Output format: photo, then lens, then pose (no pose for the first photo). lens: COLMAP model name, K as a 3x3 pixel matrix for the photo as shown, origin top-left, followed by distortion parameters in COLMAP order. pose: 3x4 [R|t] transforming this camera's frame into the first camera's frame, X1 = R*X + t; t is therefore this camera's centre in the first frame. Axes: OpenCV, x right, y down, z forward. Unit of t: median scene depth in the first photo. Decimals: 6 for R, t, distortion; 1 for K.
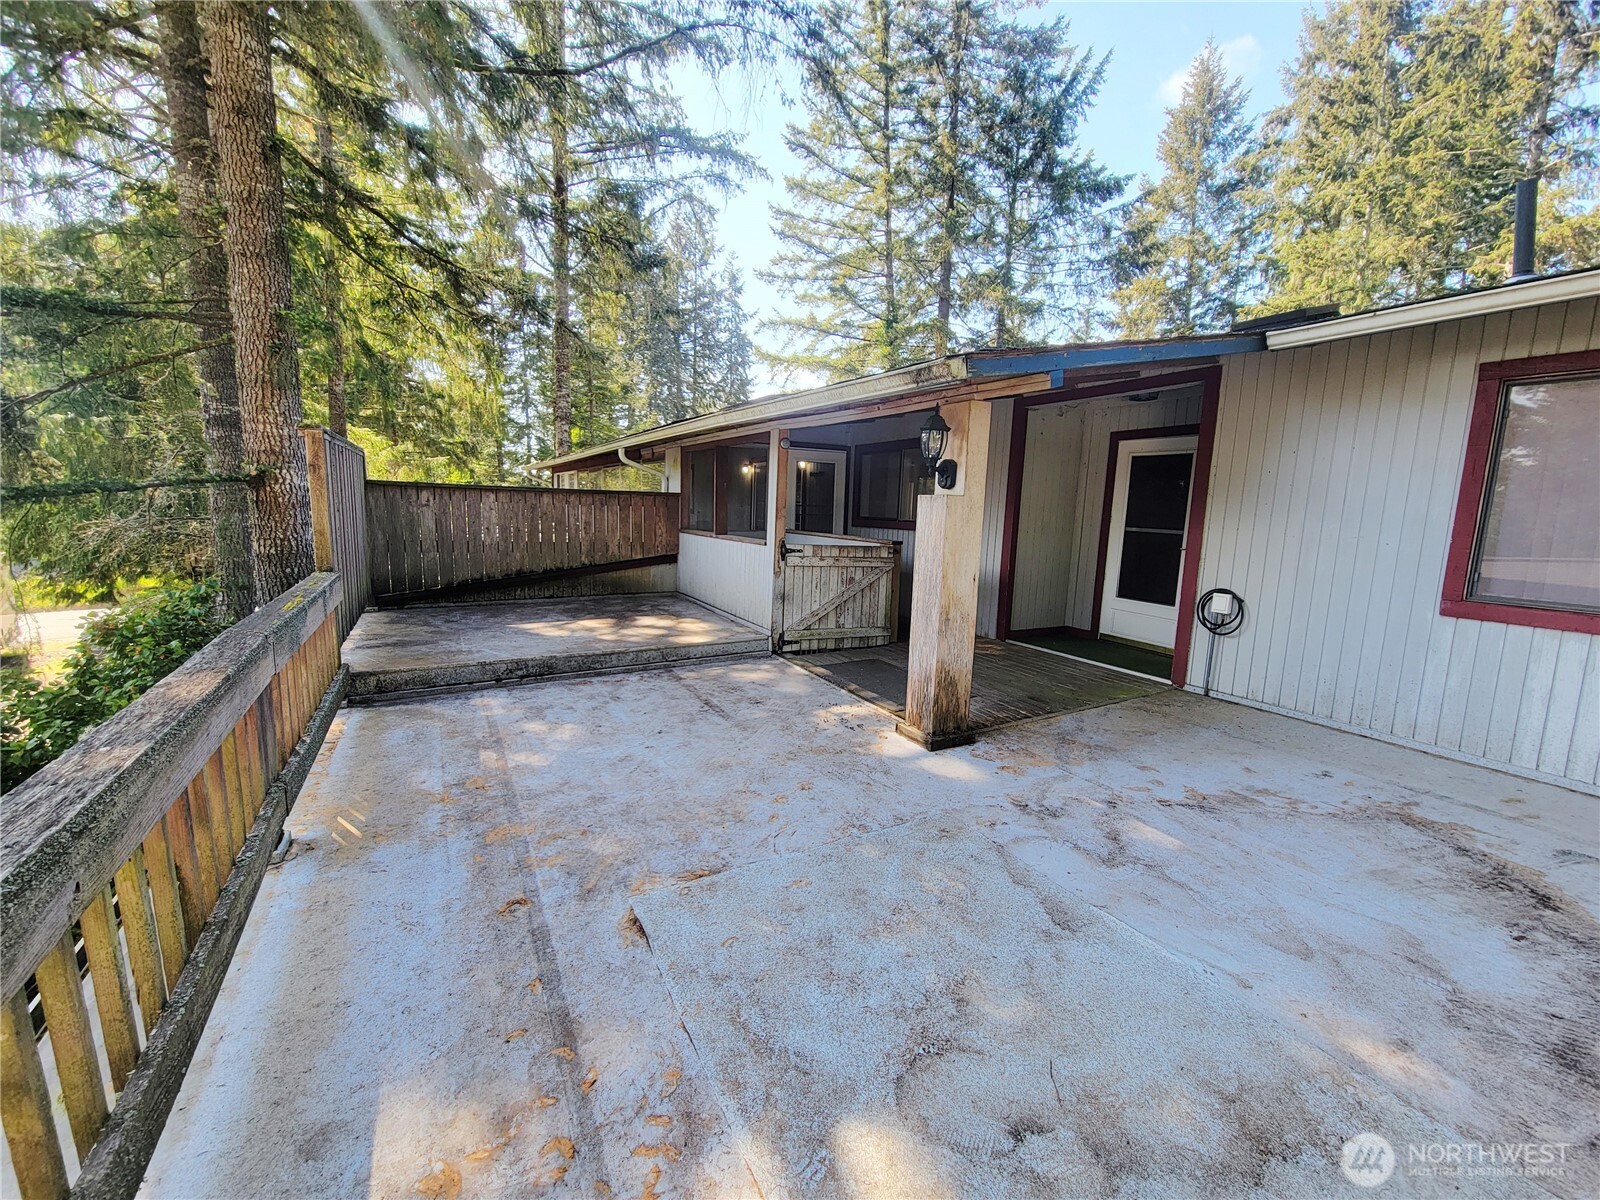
lens RADIAL K [[655.0, 0, 793.2], [0, 655.0, 598.7], [0, 0, 1]] dist [0.004004, 0.000169]
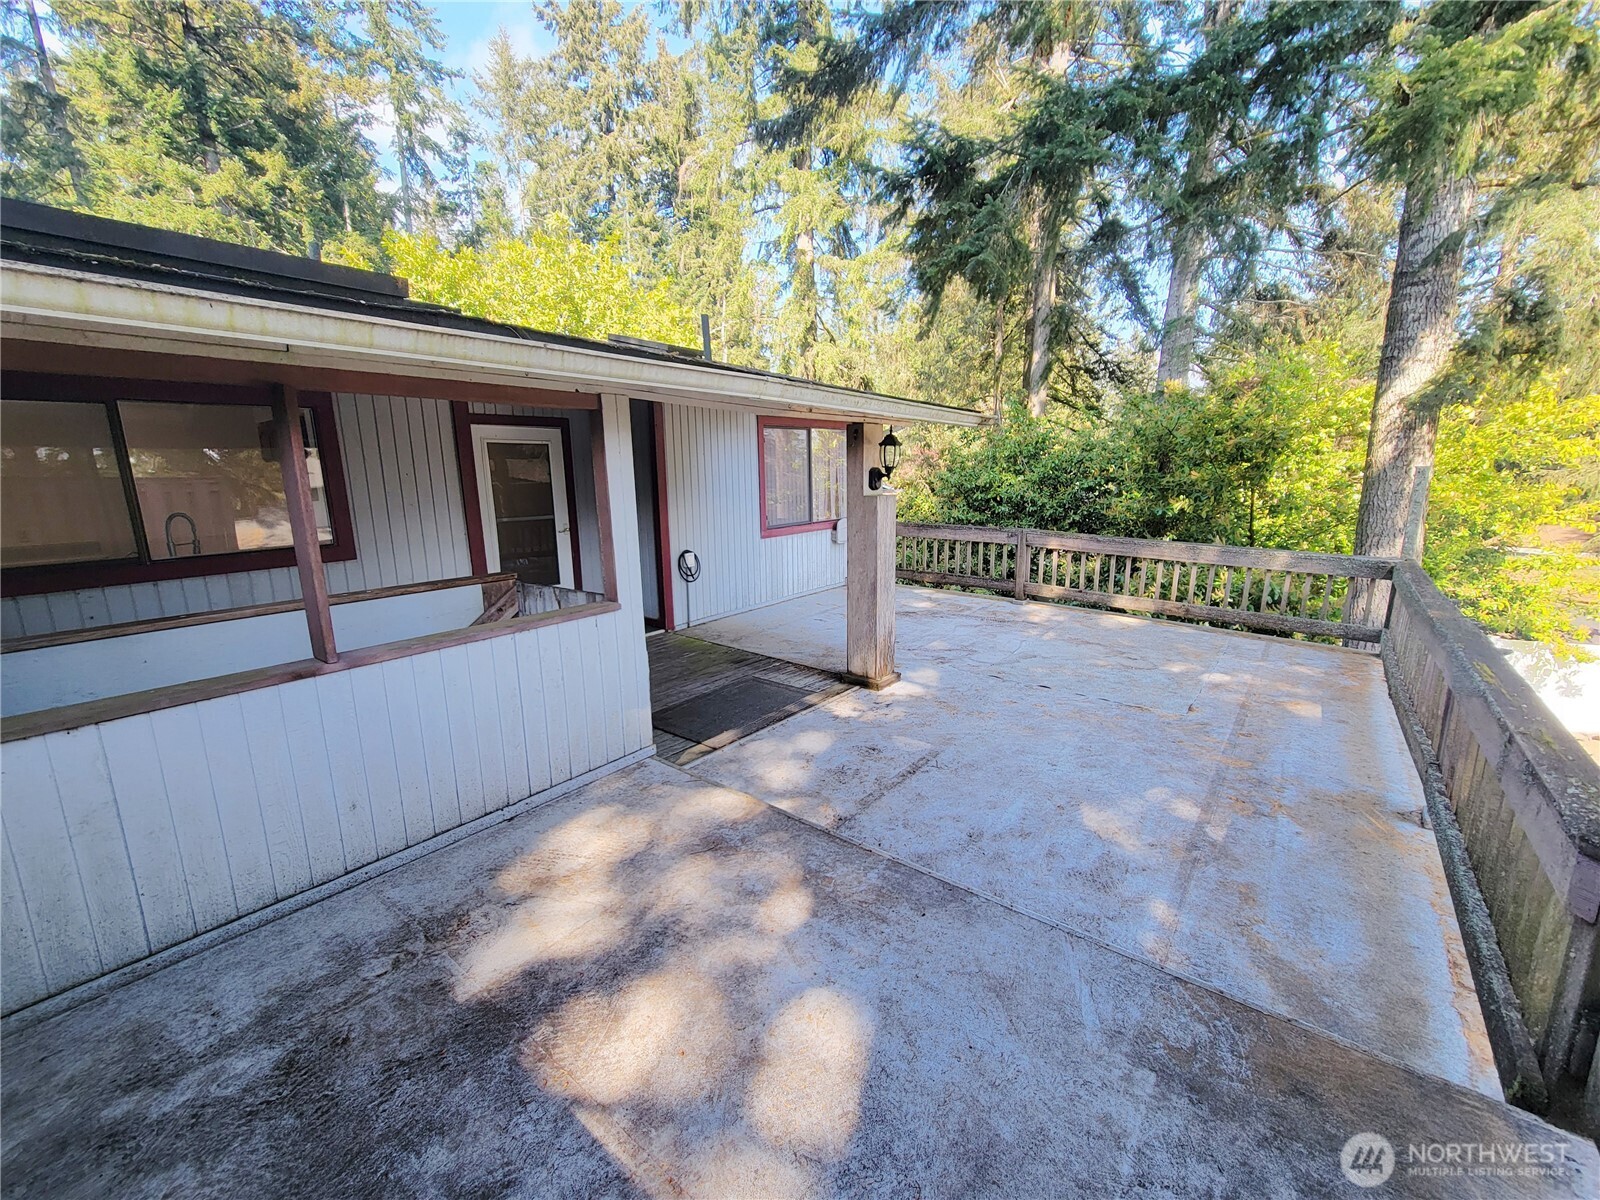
lens RADIAL K [[673.7, 0, 801.3], [0, 673.7, 603.1], [0, 0, 1]] dist [-0.002797, -0.000572]
pose [[-0.410290, -0.202400, 0.889211, -0.899306], [0.133368, 0.951260, 0.278061, -0.329575], [-0.902150, 0.232678, -0.363298, 1.623790]]
